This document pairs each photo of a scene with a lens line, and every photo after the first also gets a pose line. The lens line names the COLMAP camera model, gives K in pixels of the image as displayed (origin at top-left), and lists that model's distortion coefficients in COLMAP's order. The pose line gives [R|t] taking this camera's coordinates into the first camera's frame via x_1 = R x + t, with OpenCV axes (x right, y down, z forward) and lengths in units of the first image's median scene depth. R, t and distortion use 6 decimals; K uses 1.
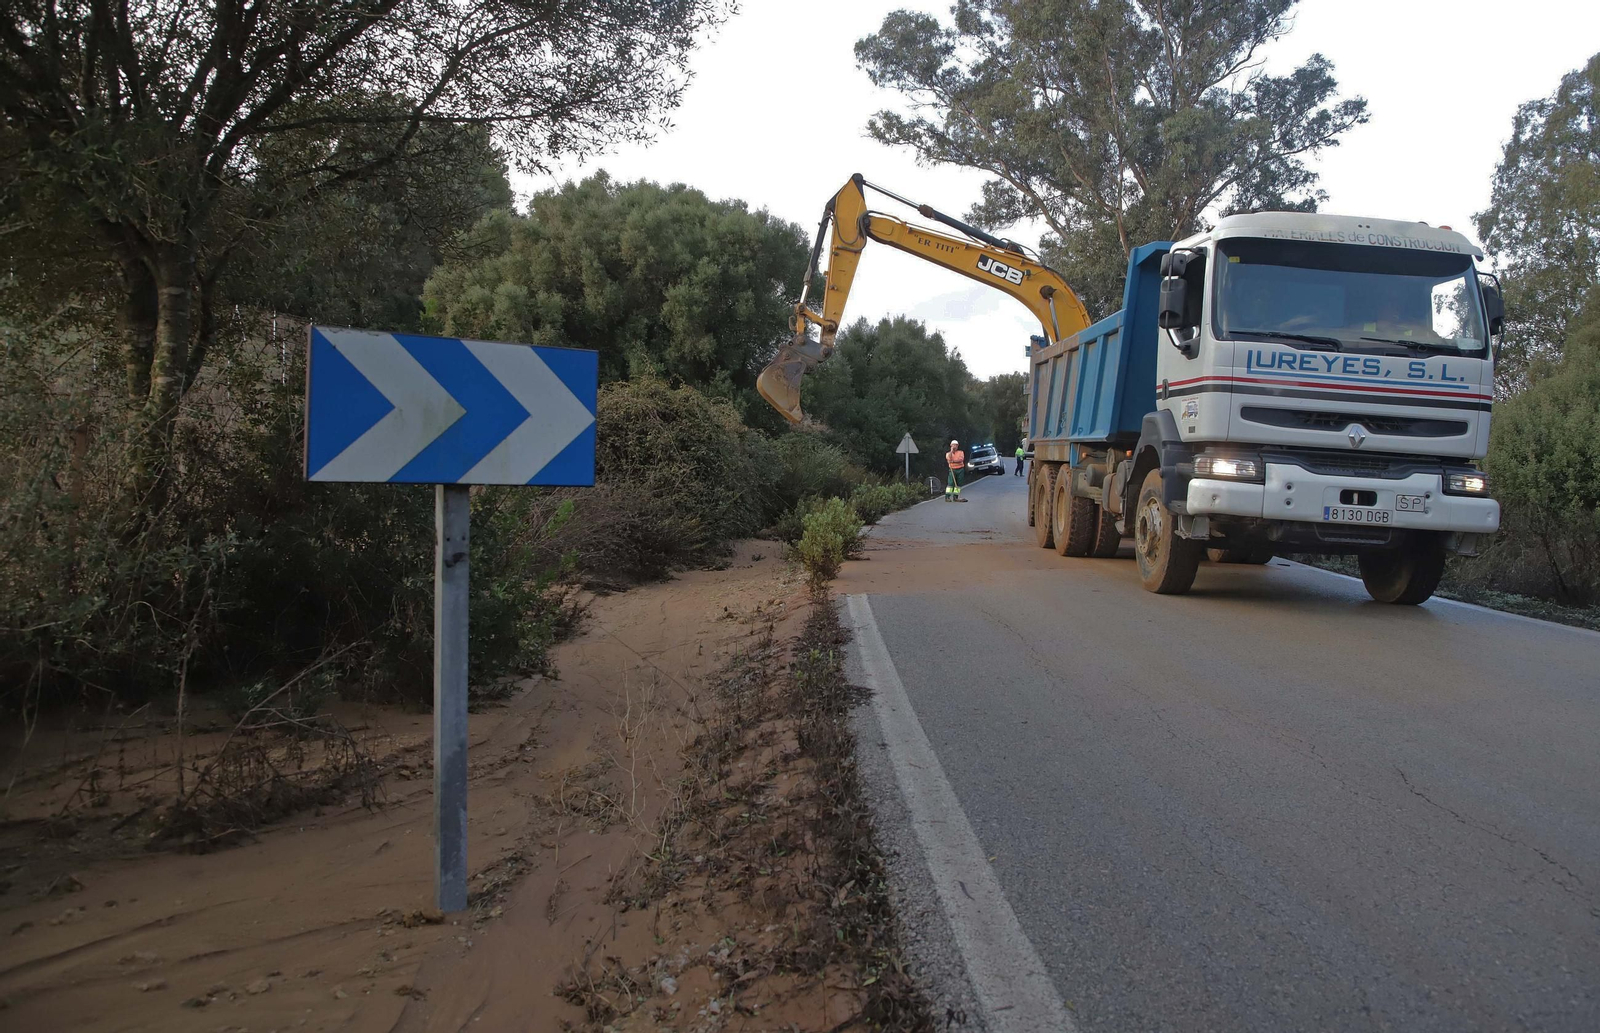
lens RADIAL K [[1151.9, 0, 821.4], [0, 1151.9, 489.6], [0, 0, 1]] dist [-0.036791, -0.000150]
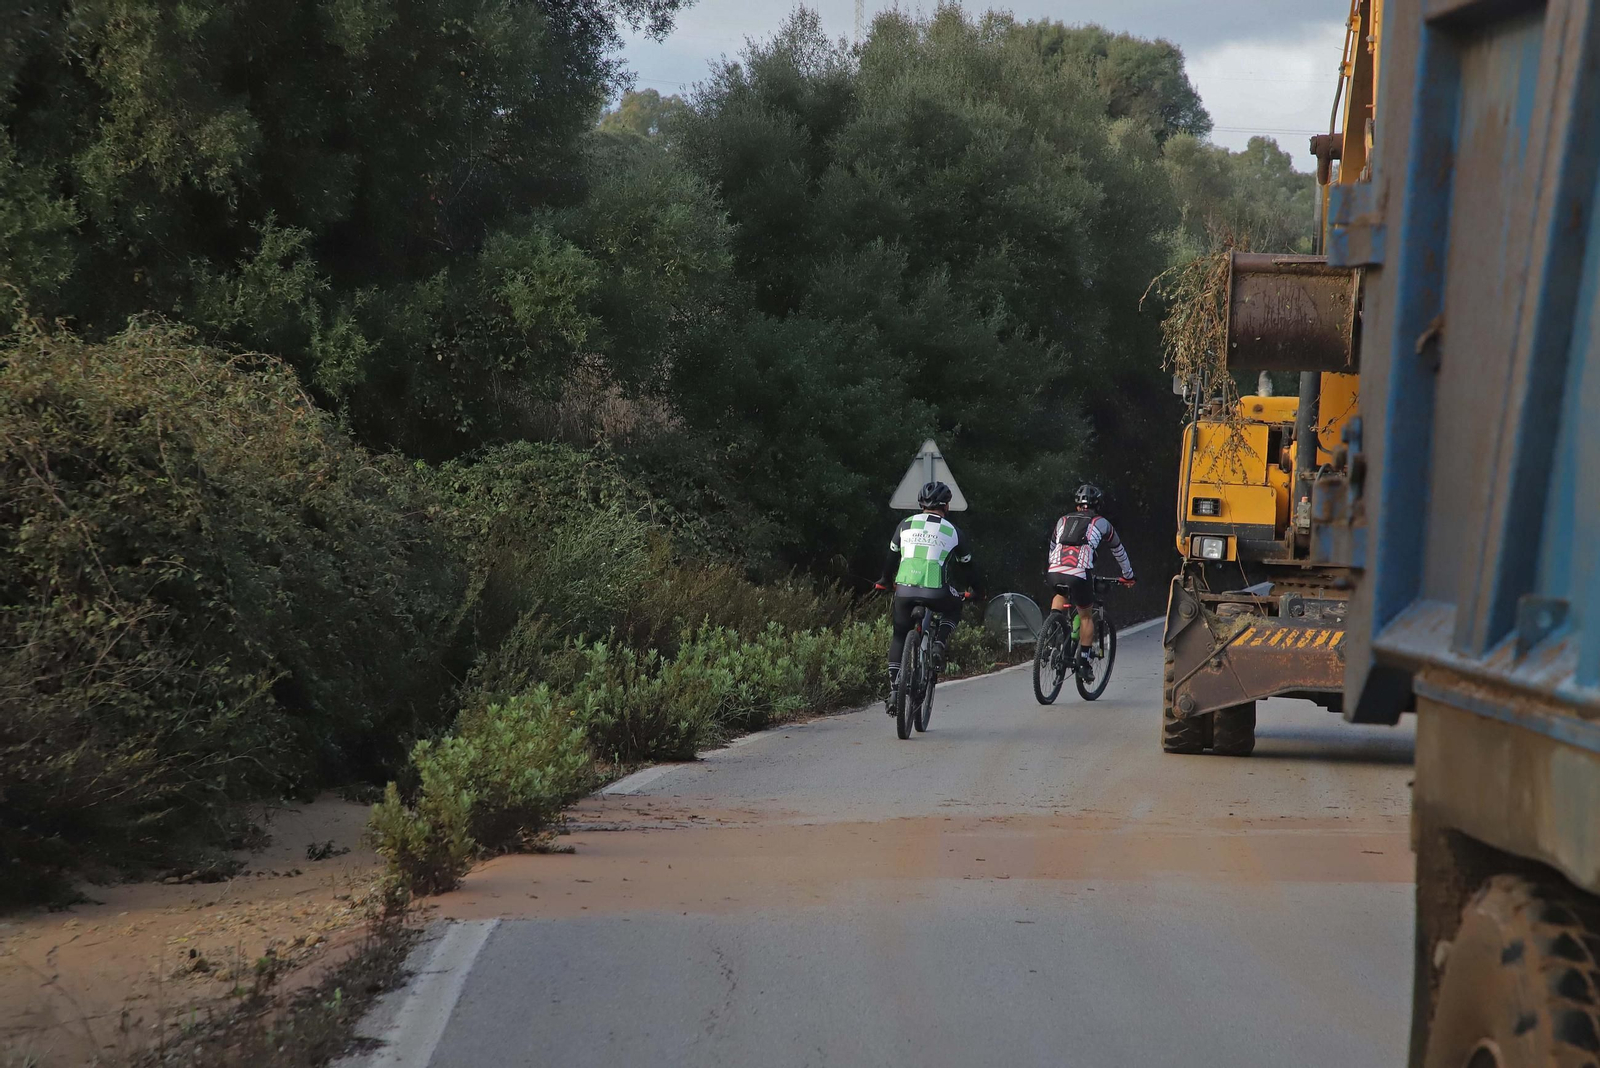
lens RADIAL K [[4747.0, 0, 804.2], [0, 4747.0, 591.5], [0, 0, 1]] dist [0.733355, 0.821572]
pose [[0.999867, 0.011215, 0.011868, 0.033195], [-0.011190, 0.999935, -0.002168, -0.009527], [-0.011892, 0.002035, 0.999927, -0.225835]]
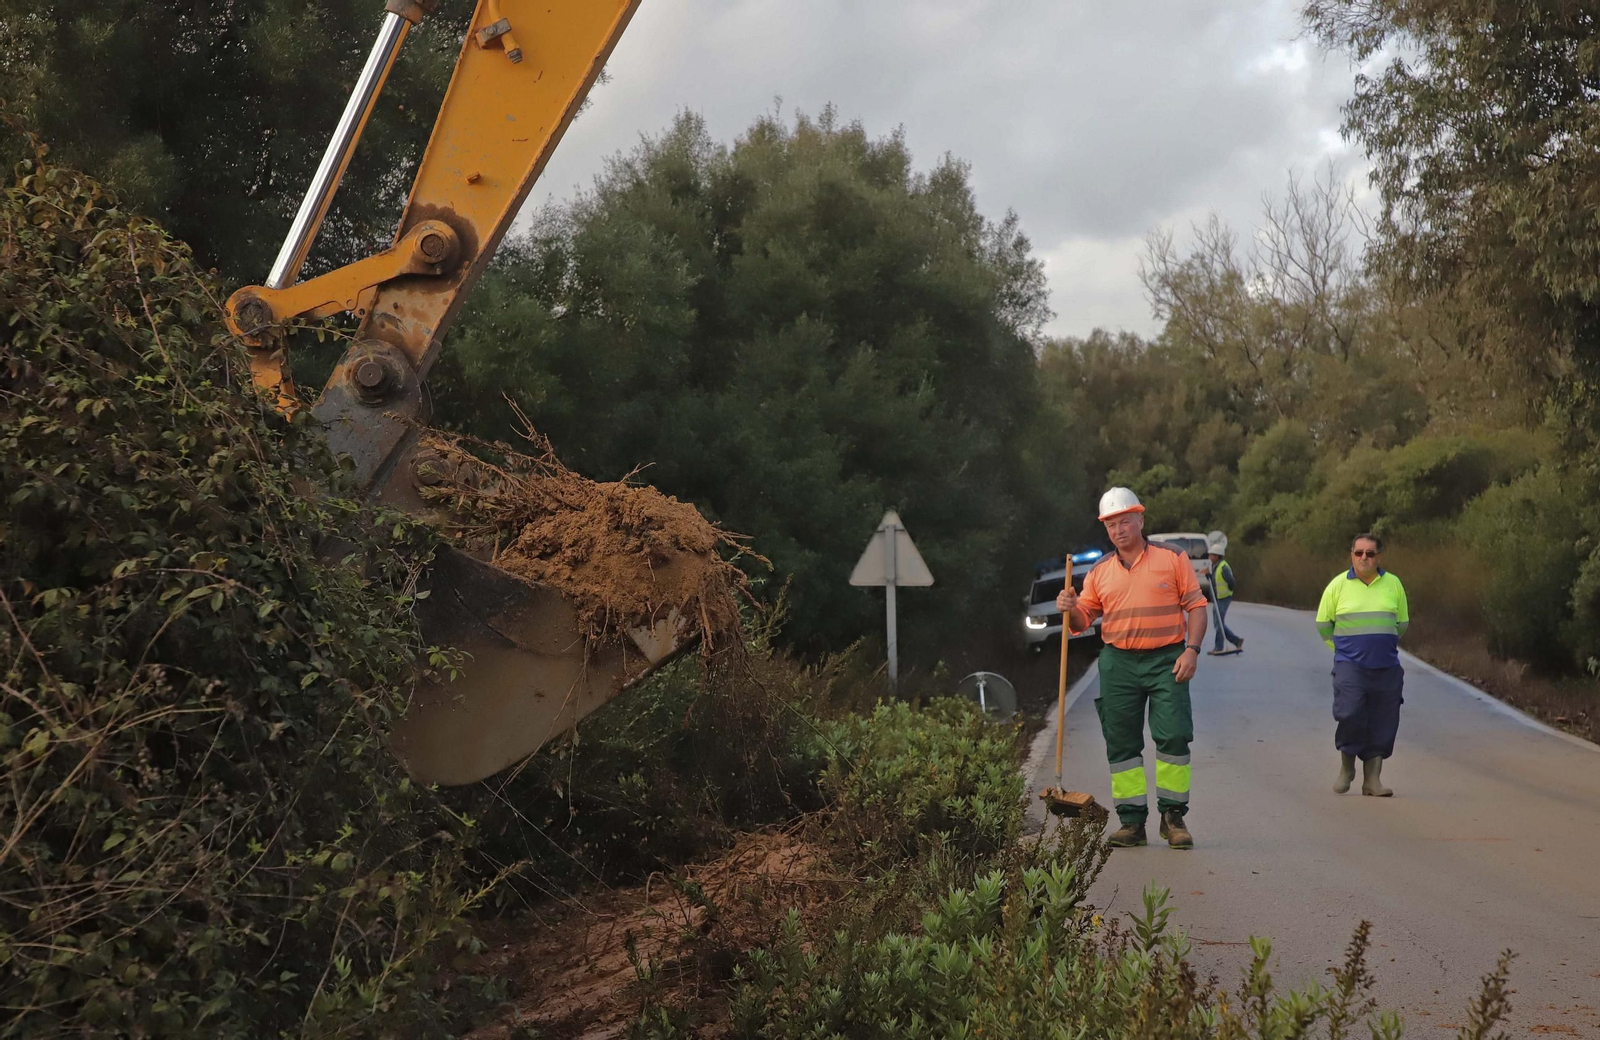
lens RADIAL K [[3397.6, 0, 772.6], [0, 3397.6, 521.5], [0, 0, 1]] dist [0.329037, 0.548706]
pose [[0.996024, -0.014542, 0.087888, -0.027581], [0.019099, 0.998504, -0.051233, -0.007258], [-0.087011, 0.052708, 0.994812, 0.228240]]
